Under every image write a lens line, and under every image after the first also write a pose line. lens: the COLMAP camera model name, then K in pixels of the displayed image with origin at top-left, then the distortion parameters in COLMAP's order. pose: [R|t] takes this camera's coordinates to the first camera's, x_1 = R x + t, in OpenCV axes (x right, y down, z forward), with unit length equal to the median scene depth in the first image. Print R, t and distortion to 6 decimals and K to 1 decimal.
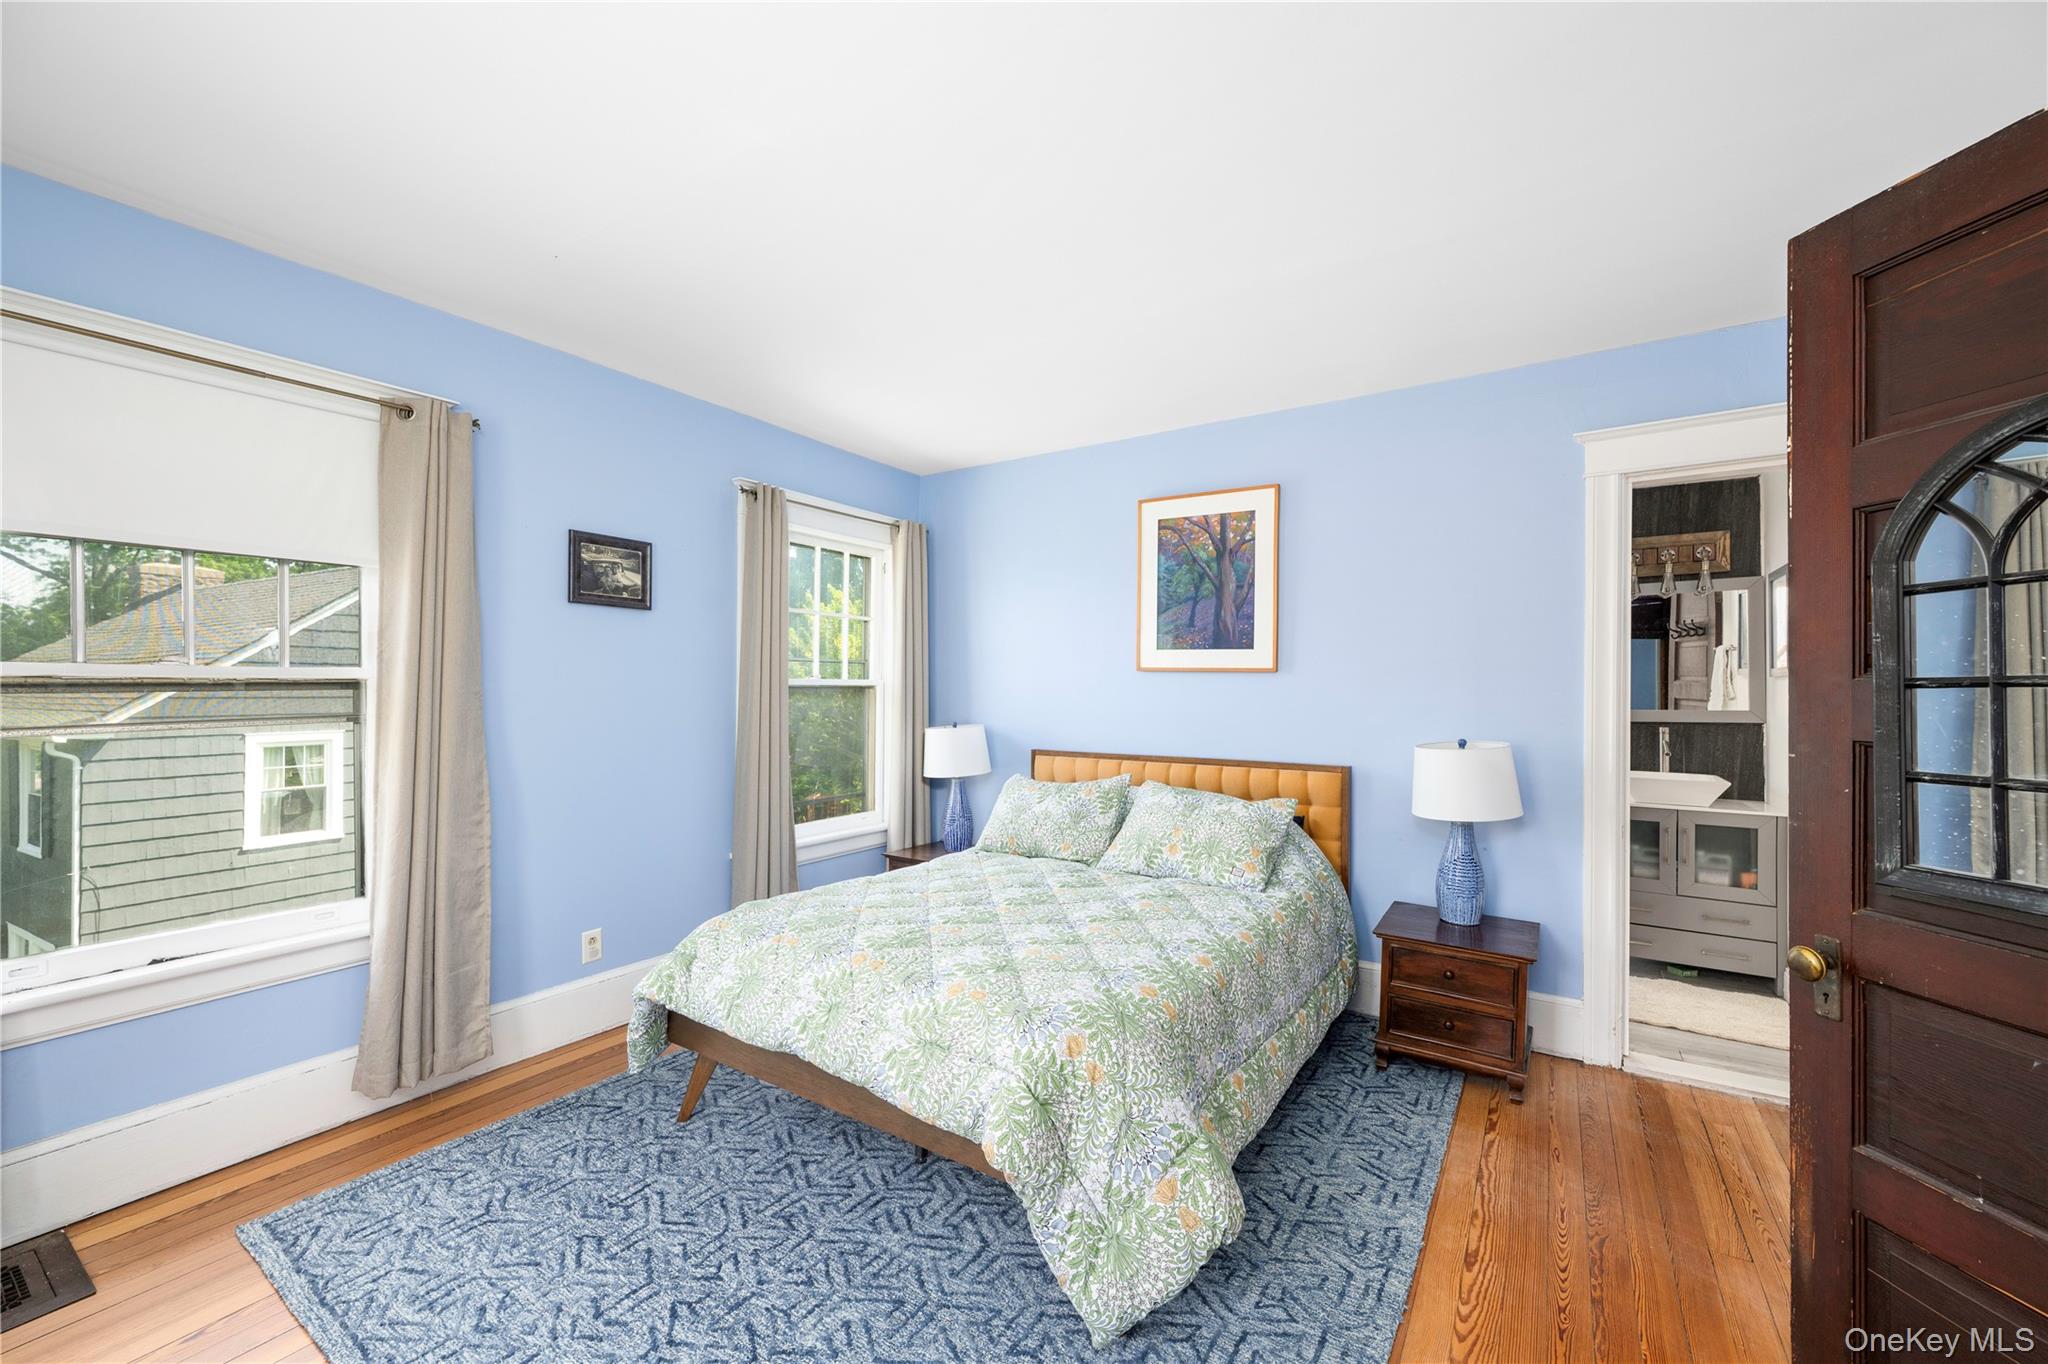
lens RADIAL K [[820.3, 0, 1008.4], [0, 820.3, 681.3], [0, 0, 1]] dist [-0.002233, 0.000093]
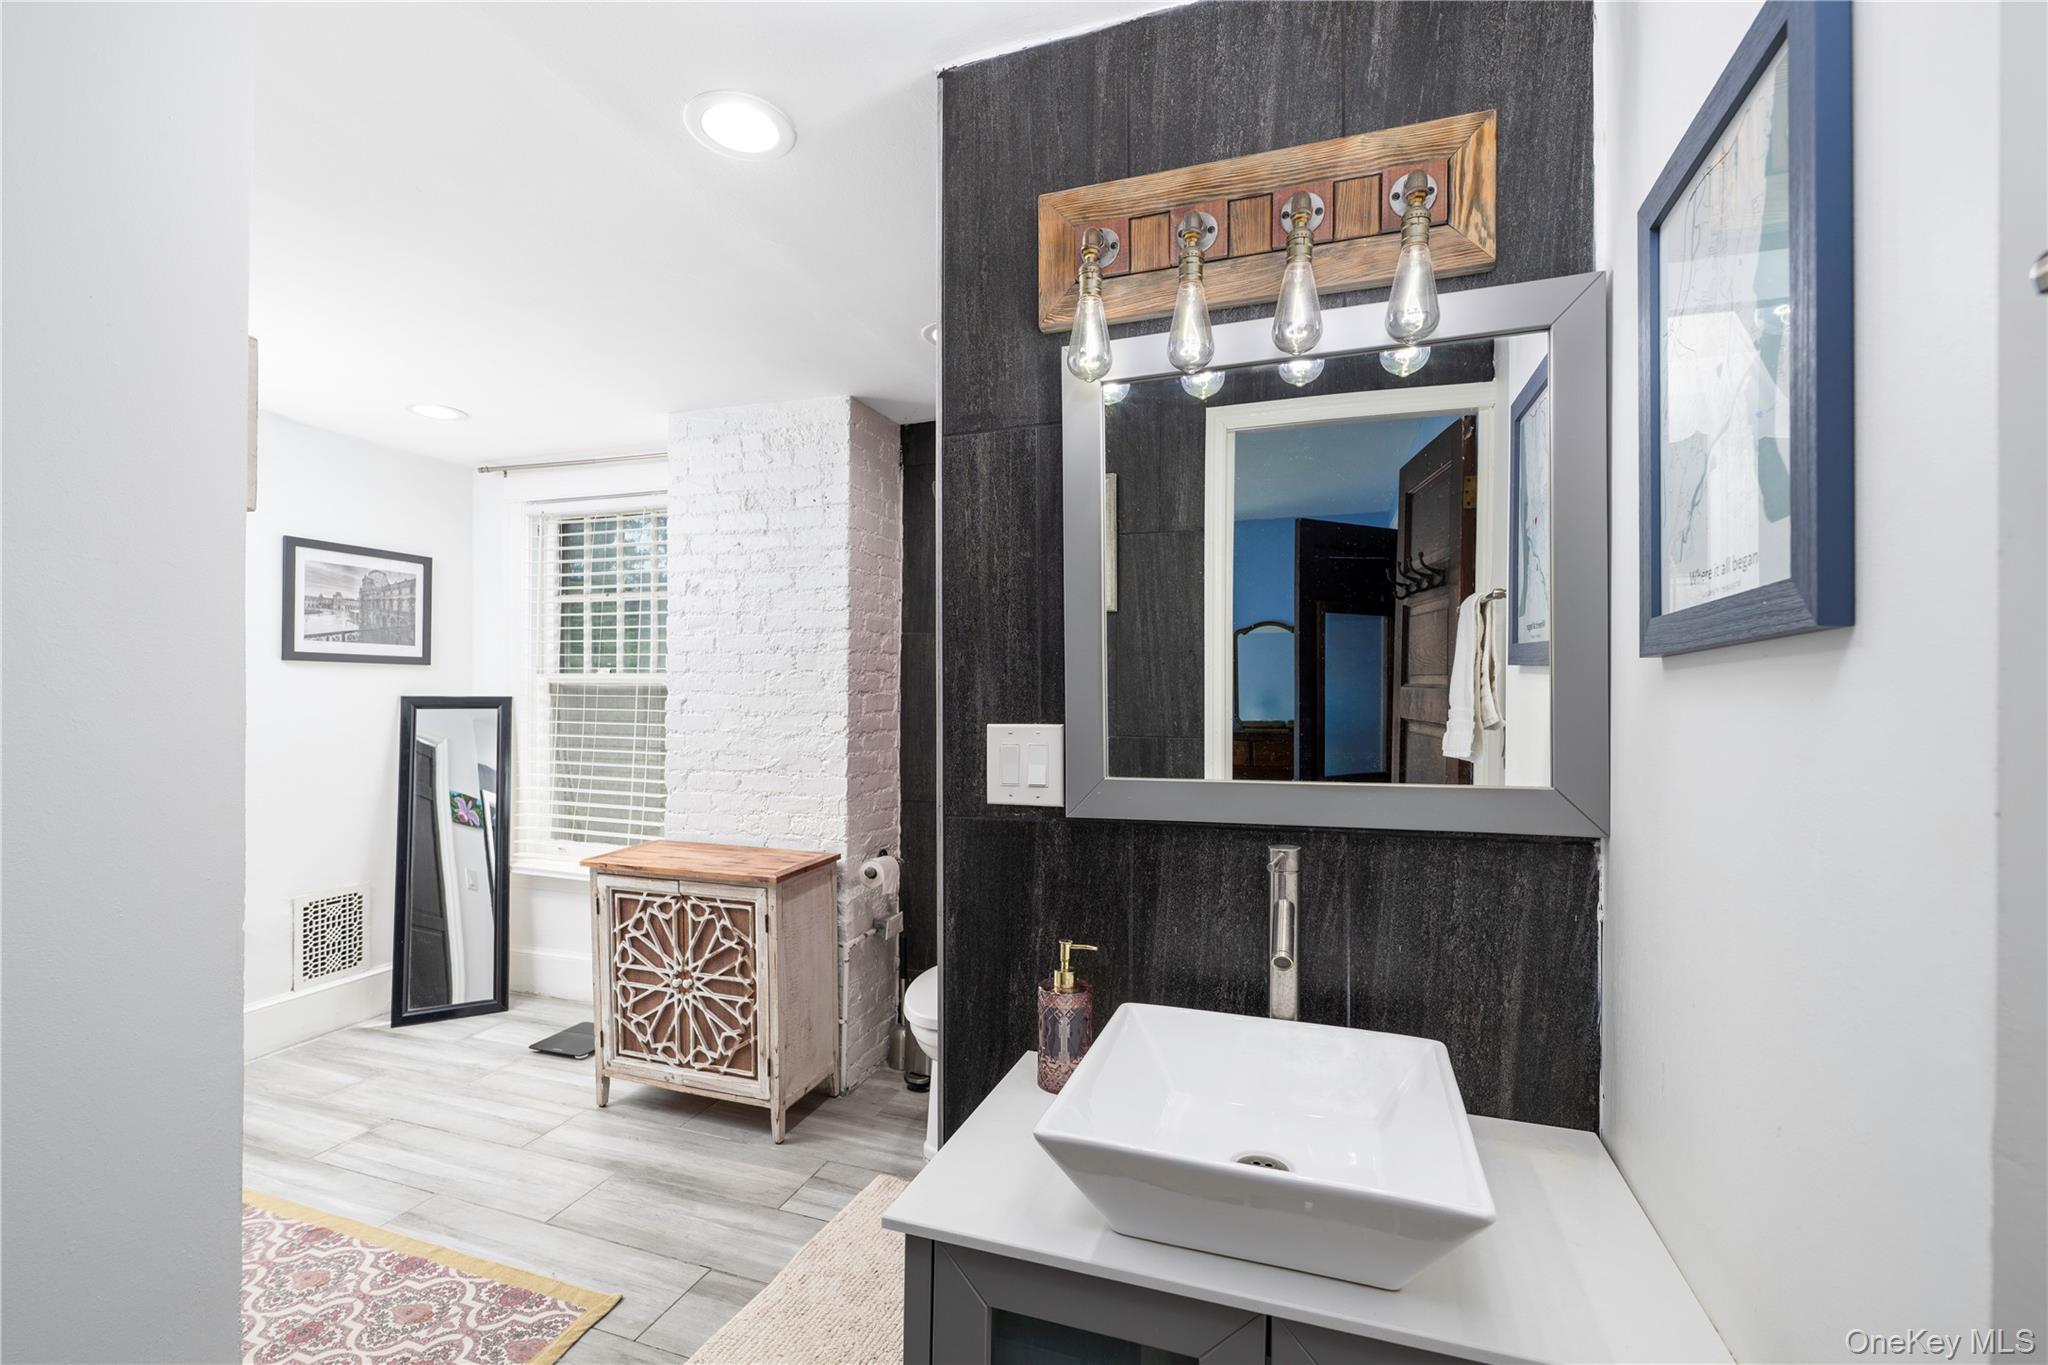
lens RADIAL K [[909.3, 0, 1030.1], [0, 909.3, 683.2], [0, 0, 1]] dist [-0.003341, -0.000188]
pose [[0.966731, -0.000395, 0.255797, 0.644148], [-0.001128, 0.999983, 0.005805, -0.000639], [-0.255795, -0.005901, 0.966713, 0.735009]]
